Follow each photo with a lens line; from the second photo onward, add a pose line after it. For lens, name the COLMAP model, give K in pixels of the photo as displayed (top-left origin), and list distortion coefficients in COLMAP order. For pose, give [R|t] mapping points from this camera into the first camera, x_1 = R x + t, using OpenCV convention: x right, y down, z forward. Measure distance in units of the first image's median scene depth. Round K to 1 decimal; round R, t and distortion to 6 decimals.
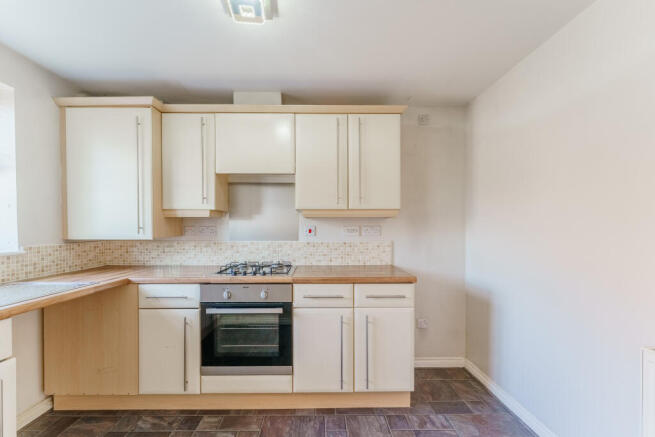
lens RADIAL K [[269.4, 0, 326.8], [0, 269.4, 233.9], [0, 0, 1]] dist [0.000039, -0.000173]
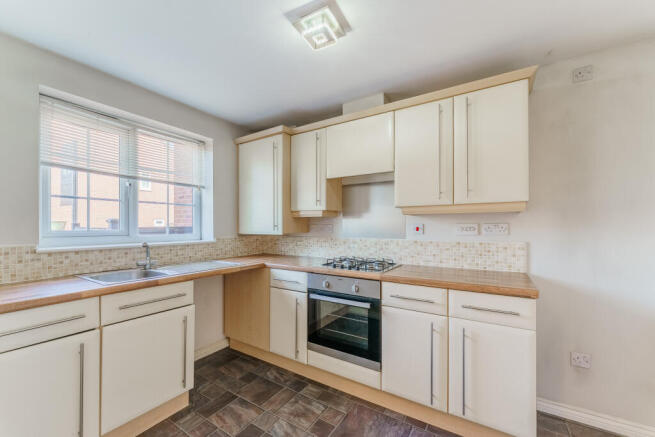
lens RADIAL K [[266.0, 0, 315.3], [0, 266.0, 228.4], [0, 0, 1]] dist [-0.000779, -0.000245]
pose [[0.829247, 0.003944, -0.558868, 0.201738], [-0.010817, 0.999901, -0.008994, -0.000559], [0.558778, 0.013504, 0.829208, 0.031163]]
